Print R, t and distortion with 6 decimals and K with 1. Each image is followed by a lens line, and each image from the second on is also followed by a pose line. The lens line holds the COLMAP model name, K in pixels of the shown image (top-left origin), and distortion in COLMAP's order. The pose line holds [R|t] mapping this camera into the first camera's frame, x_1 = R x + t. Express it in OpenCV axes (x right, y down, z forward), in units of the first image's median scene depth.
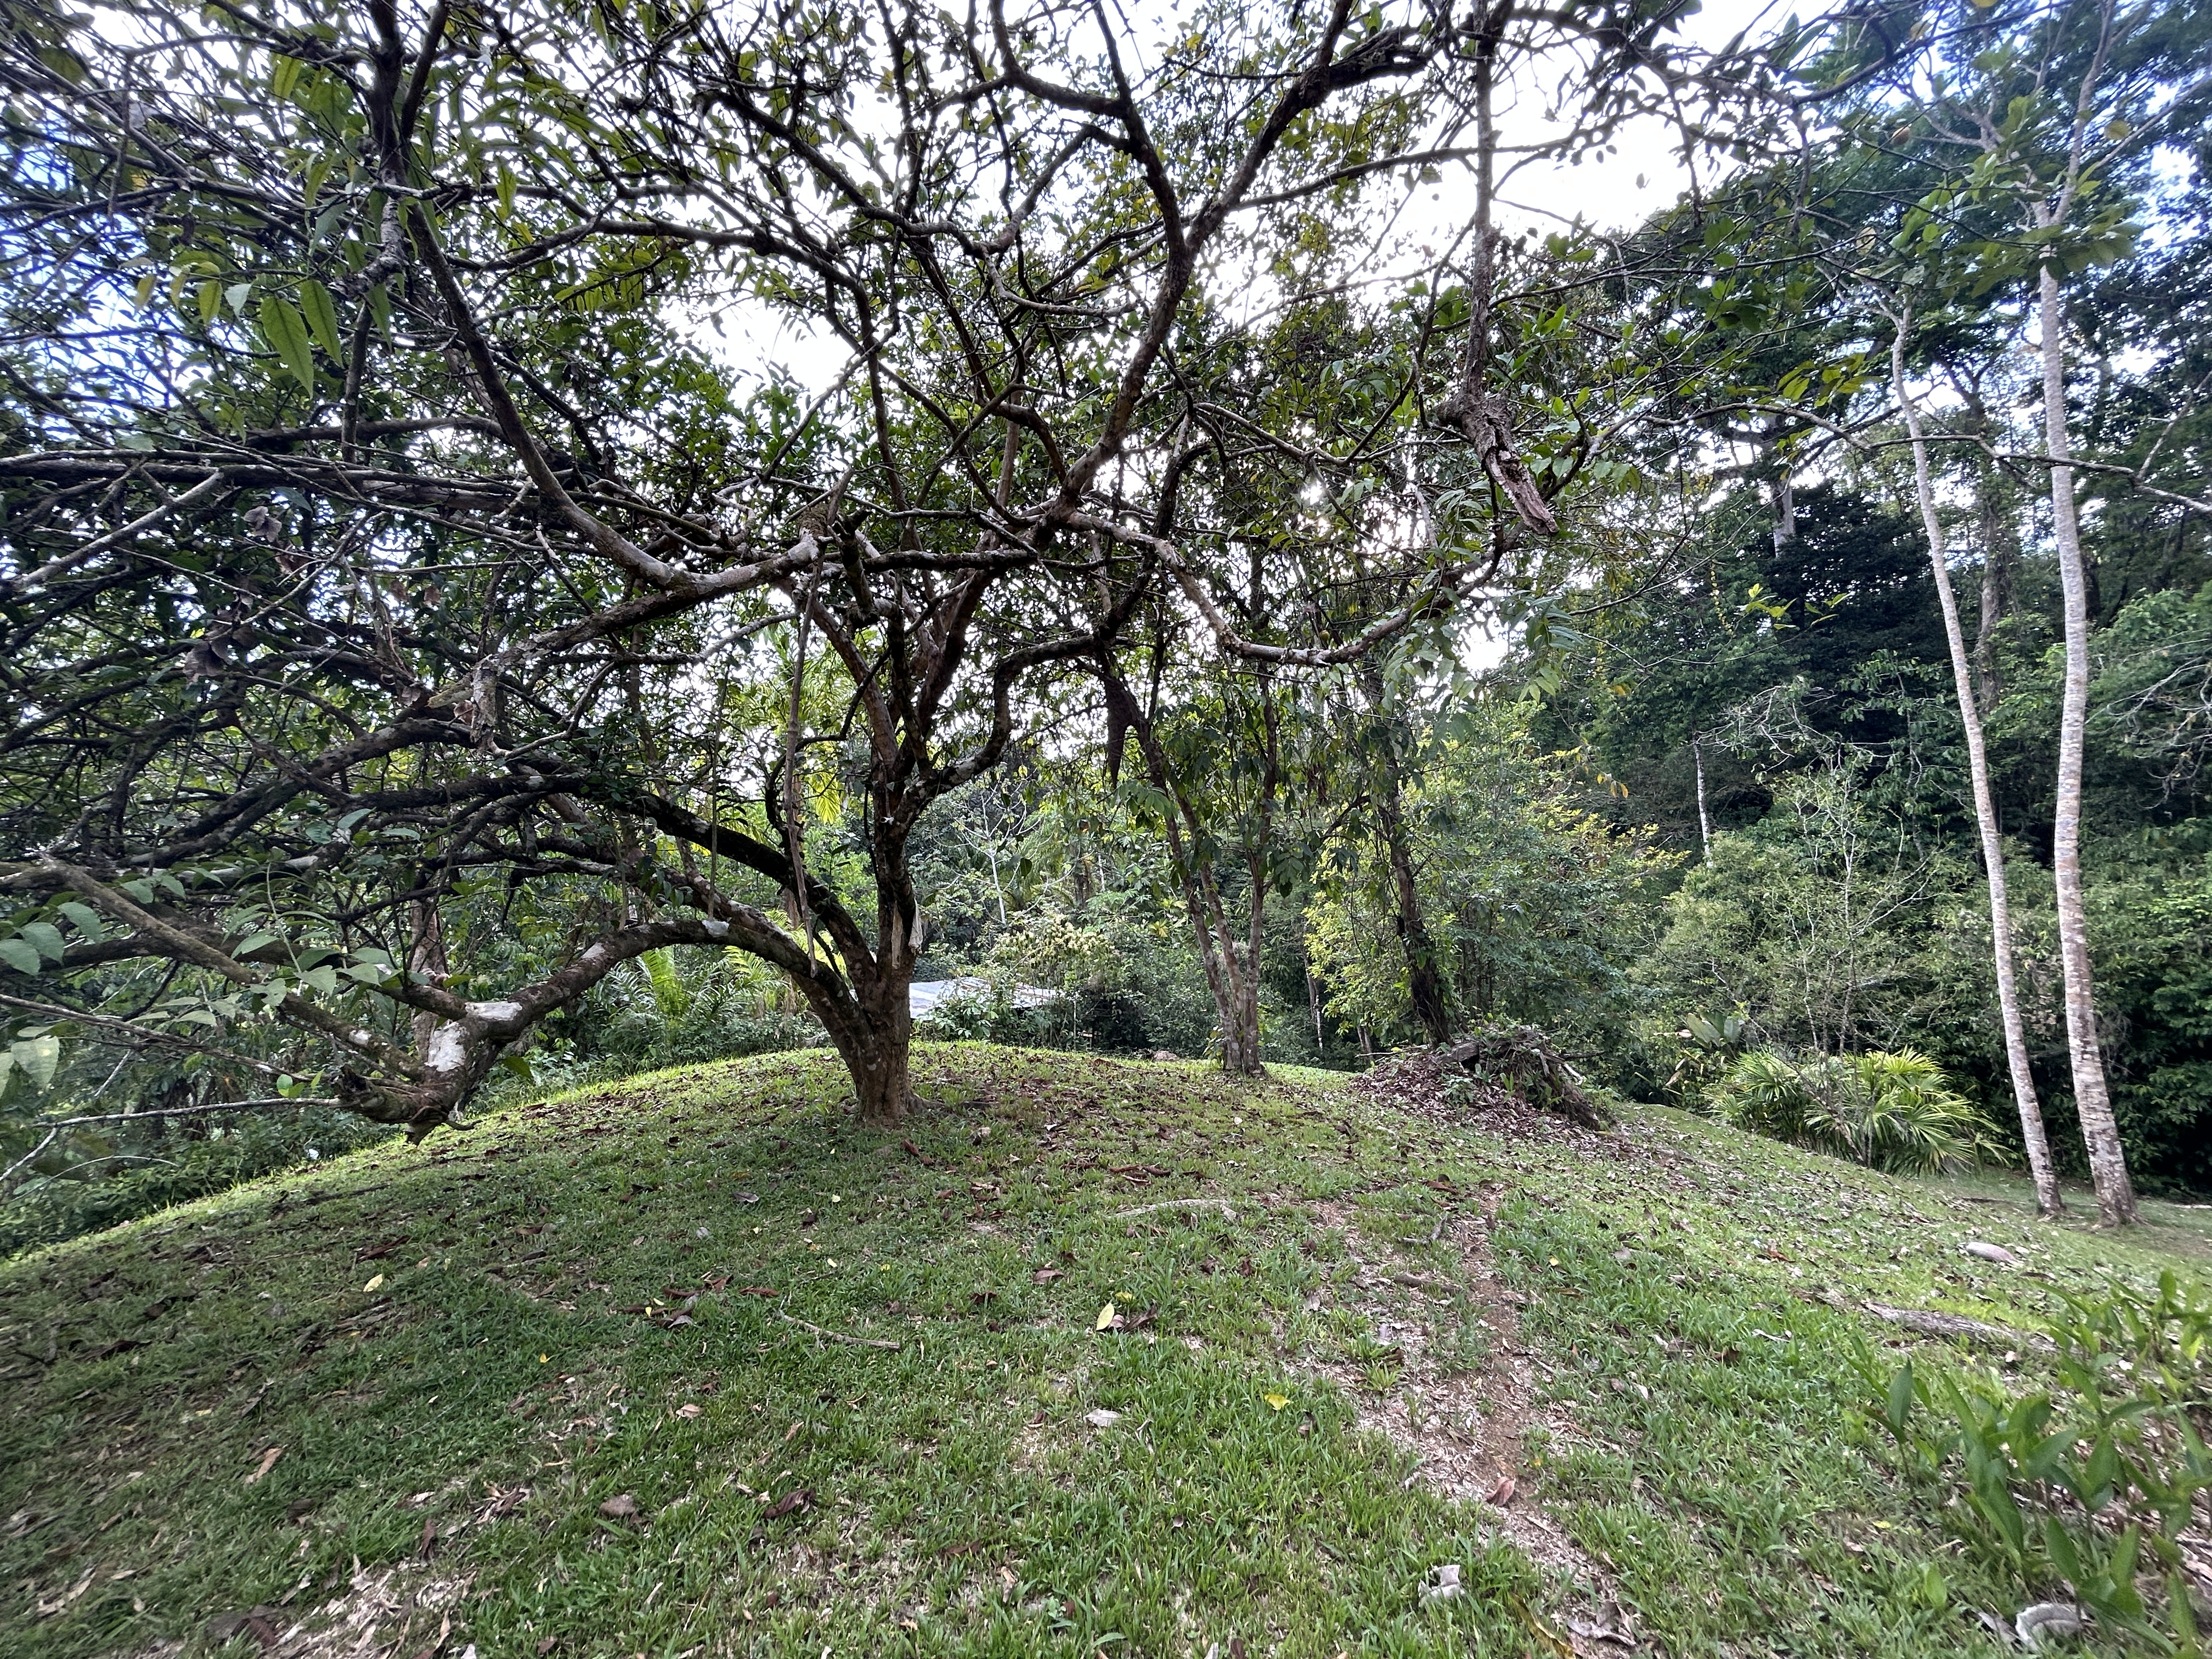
lens RADIAL K [[891.3, 0, 1108.1], [0, 891.3, 829.9], [0, 0, 1]] dist [-0.002915, 0.001589]
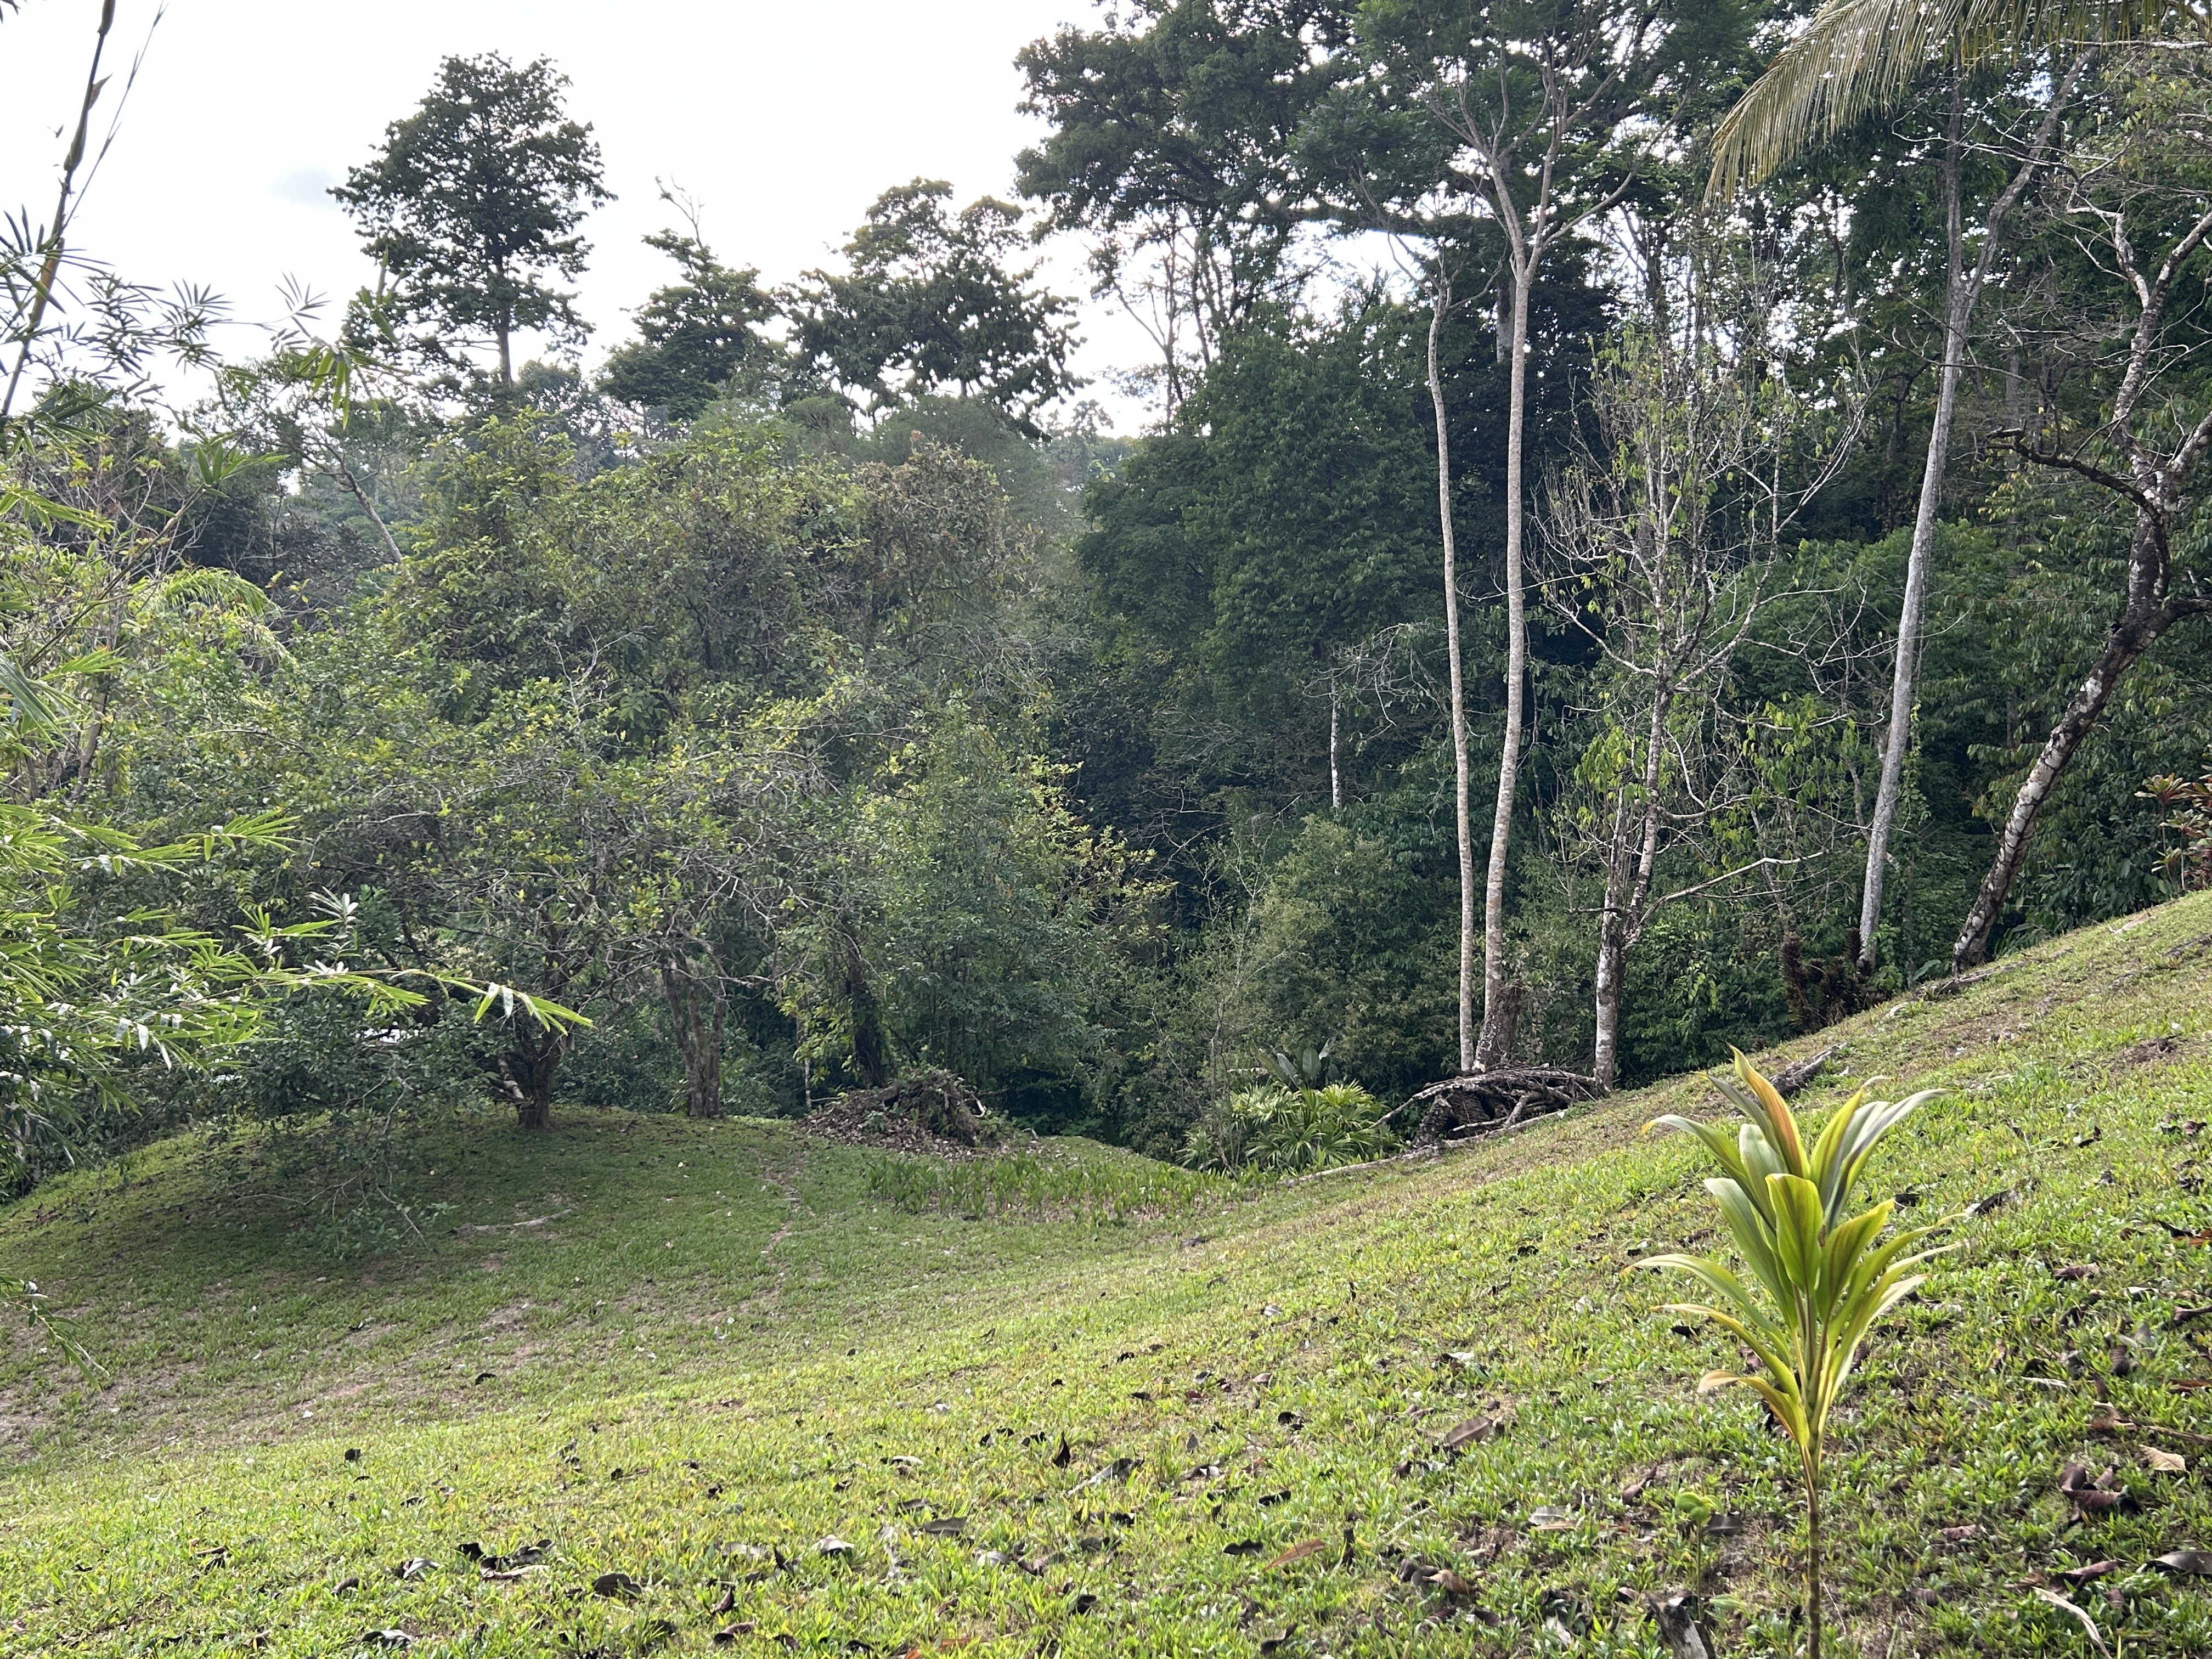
lens RADIAL K [[2097.0, 0, 1099.7], [0, 2097.0, 834.8], [0, 0, 1]] dist [0.121709, -0.277333]
pose [[0.939658, 0.009810, 0.341973, -0.306485], [-0.045422, 0.994317, 0.096287, -0.380688], [-0.339085, -0.106010, 0.934764, -1.697677]]
